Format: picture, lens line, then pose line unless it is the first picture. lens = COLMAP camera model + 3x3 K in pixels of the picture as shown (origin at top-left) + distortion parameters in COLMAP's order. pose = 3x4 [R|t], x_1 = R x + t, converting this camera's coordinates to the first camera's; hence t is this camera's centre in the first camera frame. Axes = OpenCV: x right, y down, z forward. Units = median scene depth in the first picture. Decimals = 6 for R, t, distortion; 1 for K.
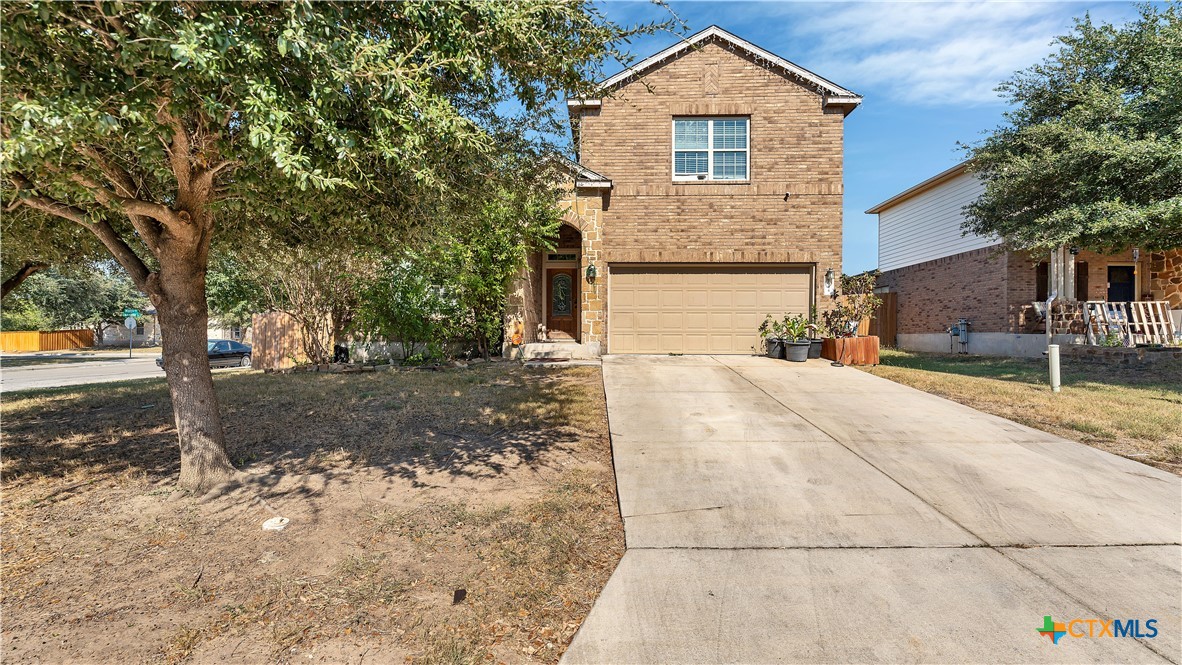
lens RADIAL K [[549.0, 0, 591.0], [0, 549.0, 331.8], [0, 0, 1]] dist [0.003521, 0.000027]
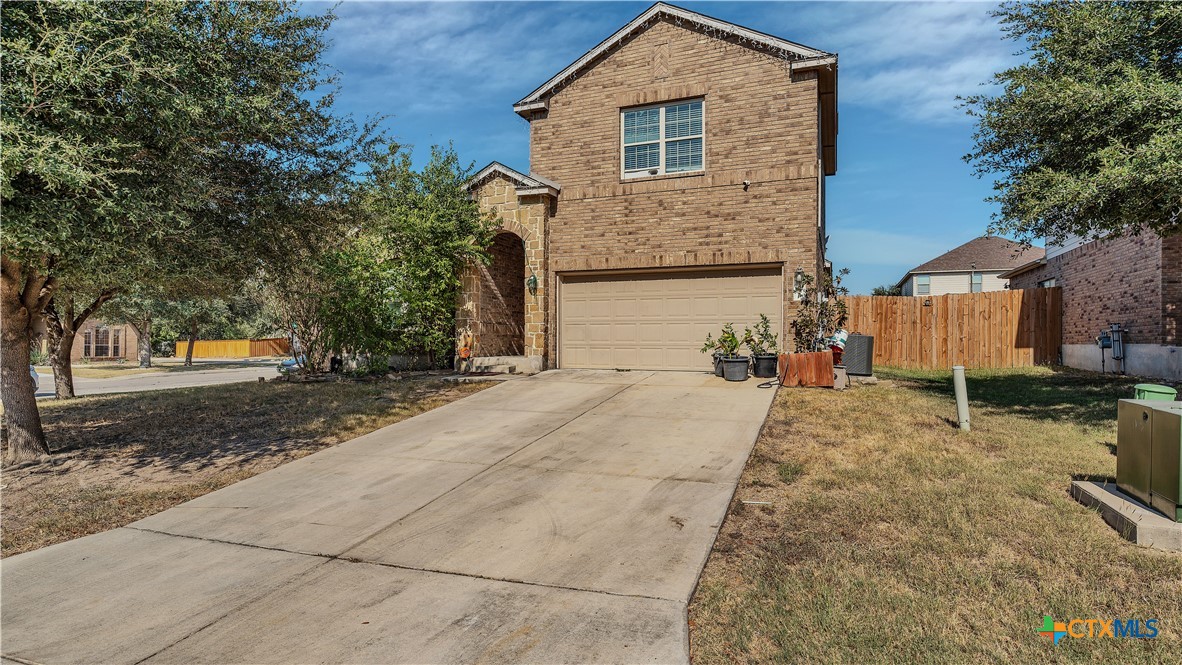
lens RADIAL K [[634.2, 0, 591.3], [0, 634.2, 333.8], [0, 0, 1]] dist [0.001837, -0.001461]
pose [[0.934312, -0.005098, -0.356419, 0.479298], [0.003590, 0.999982, -0.004893, -0.013630], [0.356437, 0.003292, 0.934313, 0.000386]]
